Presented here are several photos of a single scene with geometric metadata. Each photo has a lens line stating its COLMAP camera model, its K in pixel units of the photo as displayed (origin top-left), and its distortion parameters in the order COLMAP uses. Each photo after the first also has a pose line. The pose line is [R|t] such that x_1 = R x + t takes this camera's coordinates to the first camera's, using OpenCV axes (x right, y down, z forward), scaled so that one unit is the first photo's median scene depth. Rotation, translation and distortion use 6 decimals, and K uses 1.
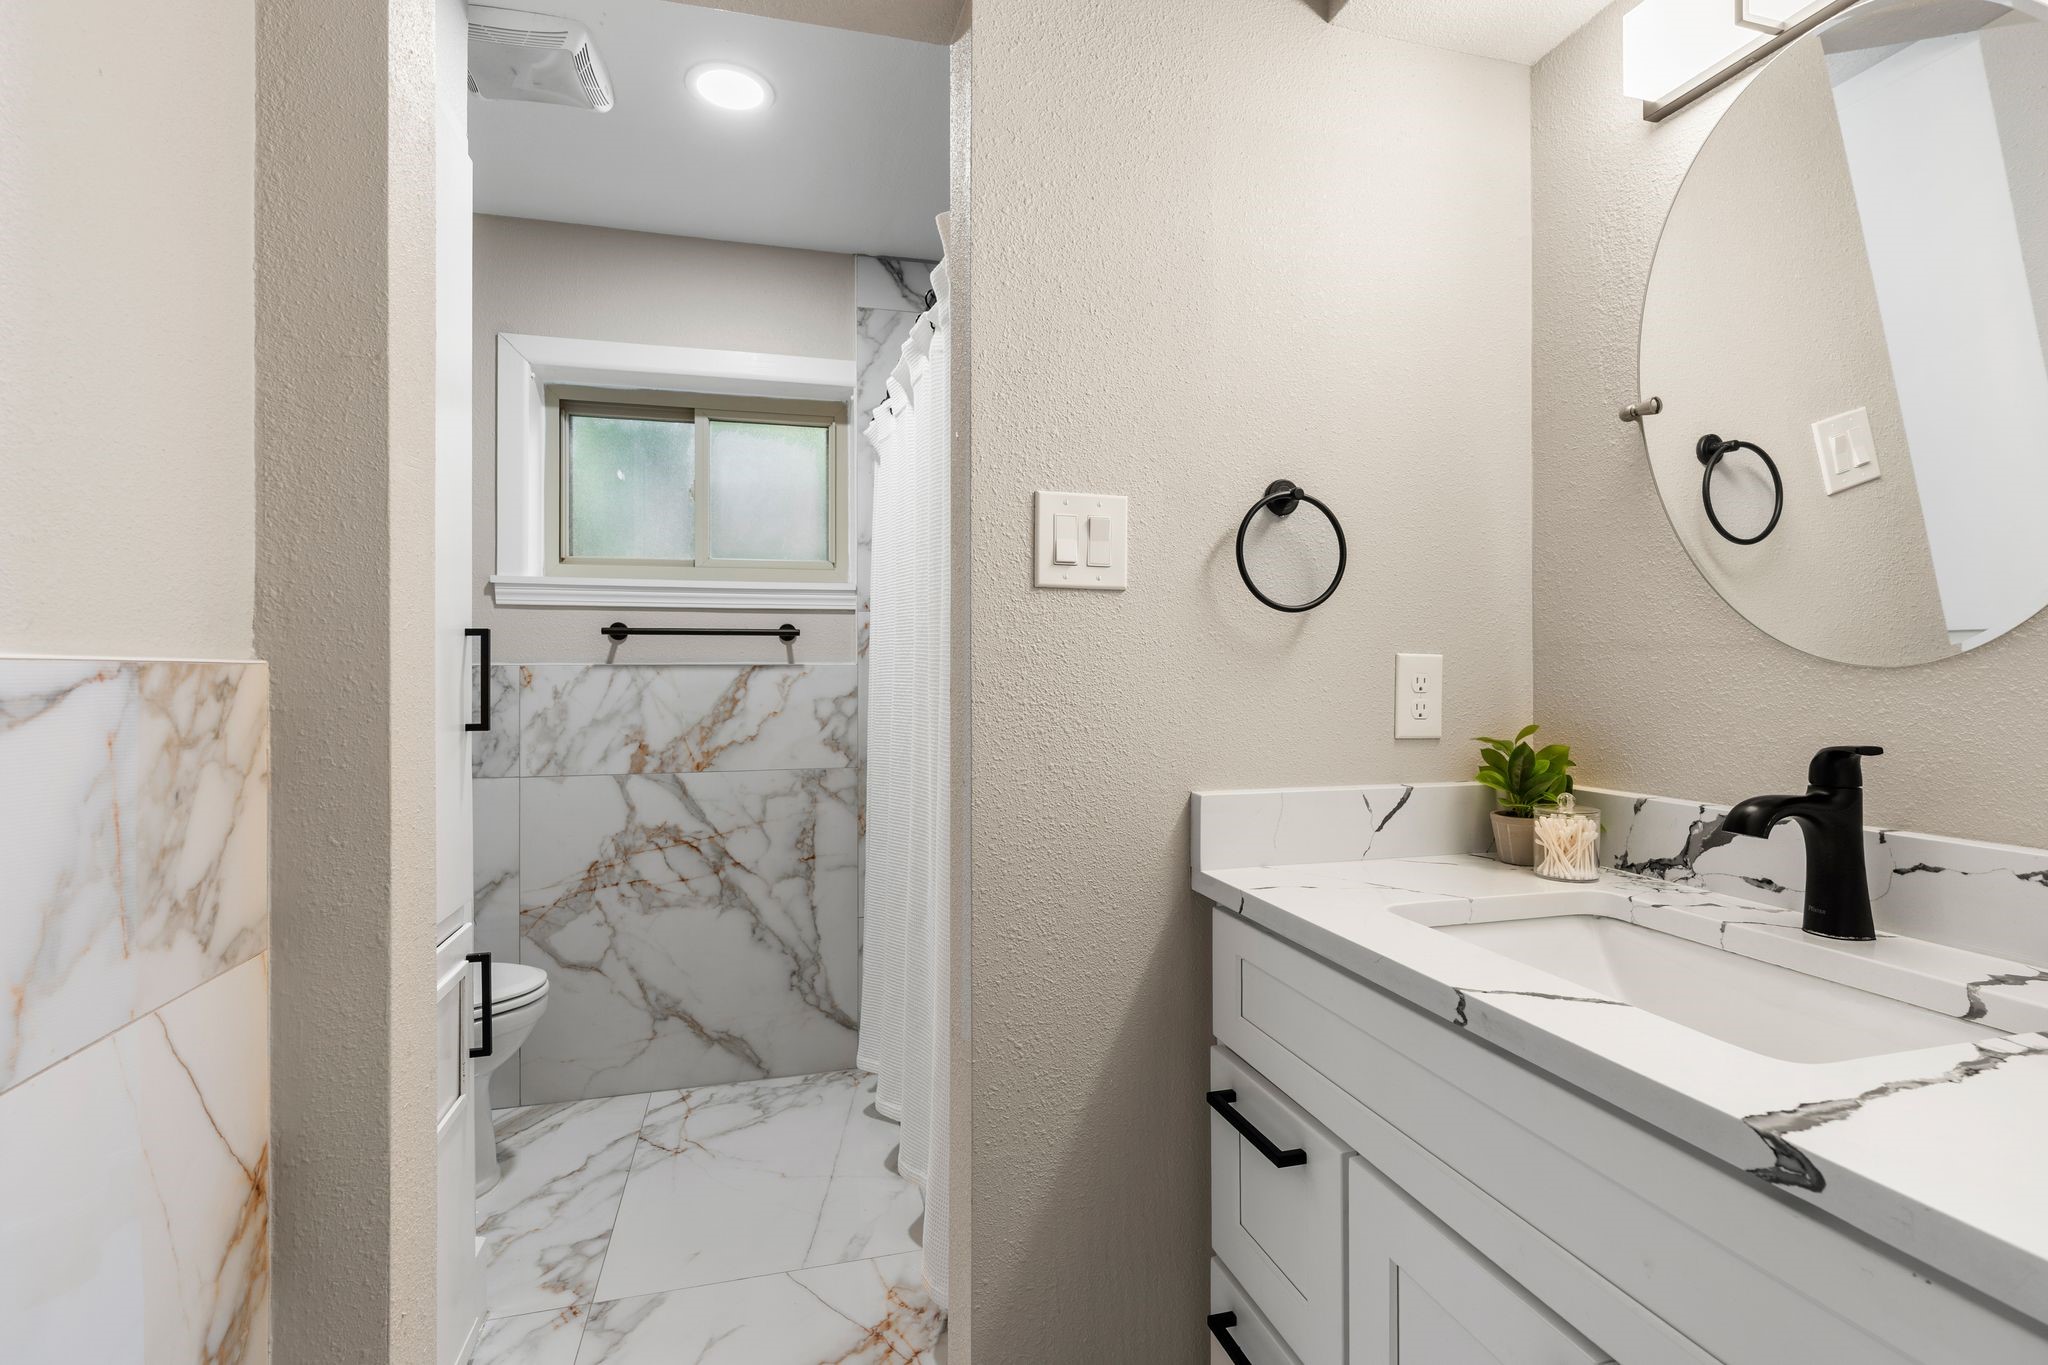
lens RADIAL K [[928.9, 0, 1026.1], [0, 928.9, 662.8], [0, 0, 1]] dist [-0.012145, -0.000039]
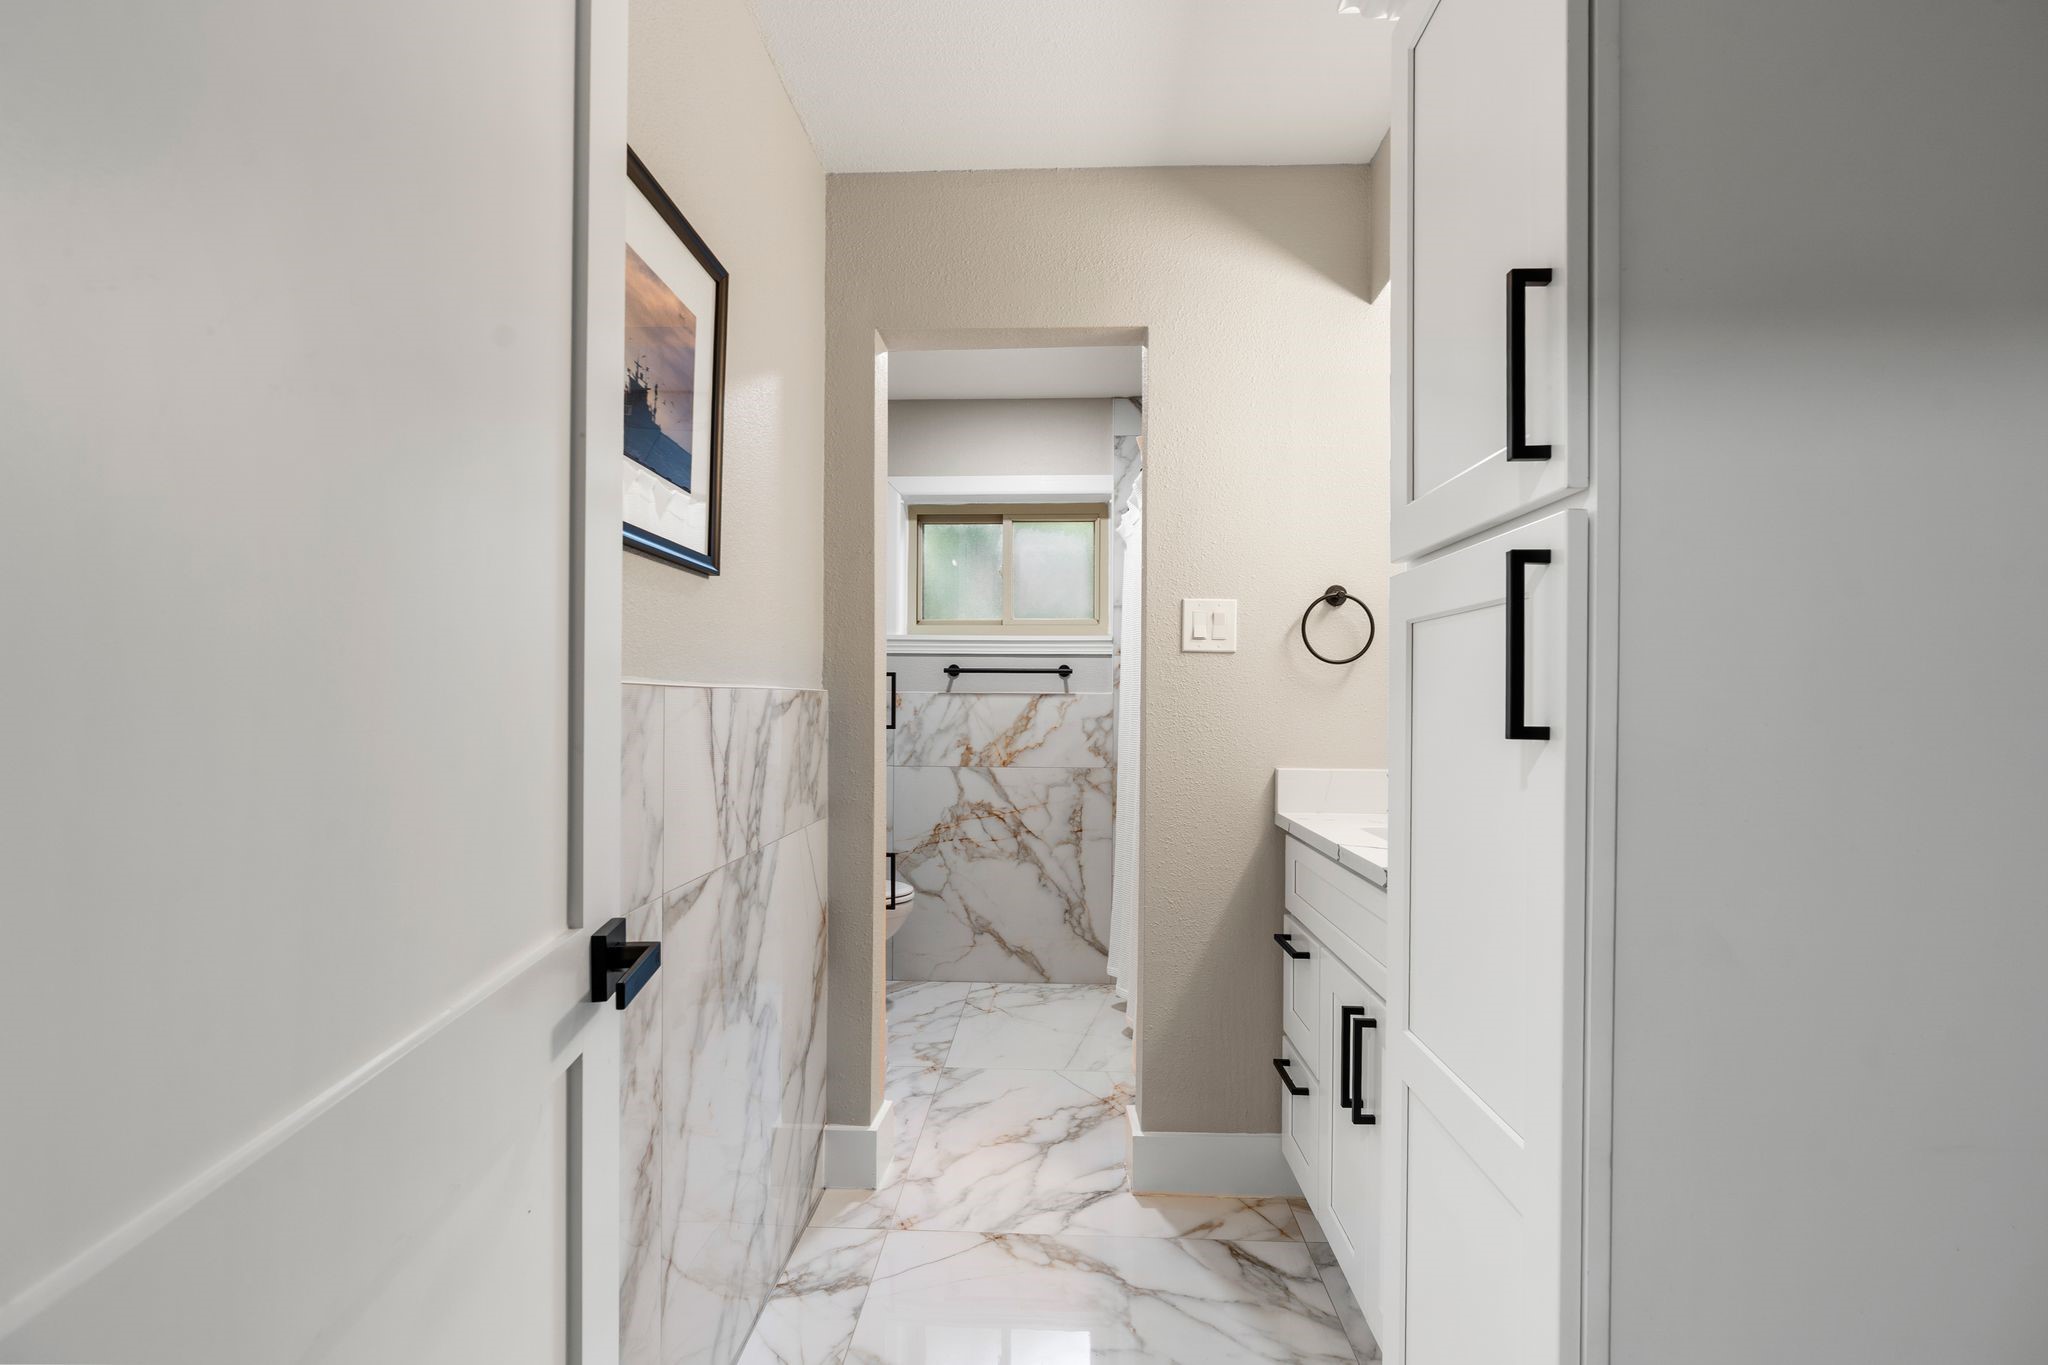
lens RADIAL K [[928.9, 0, 1022.9], [0, 928.9, 689.5], [0, 0, 1]] dist [-0.012145, -0.000039]
pose [[0.950530, 0.004991, -0.310592, 0.132304], [-0.006157, 0.999977, -0.002774, 0.000027], [0.310571, 0.004549, 0.950539, -0.393347]]
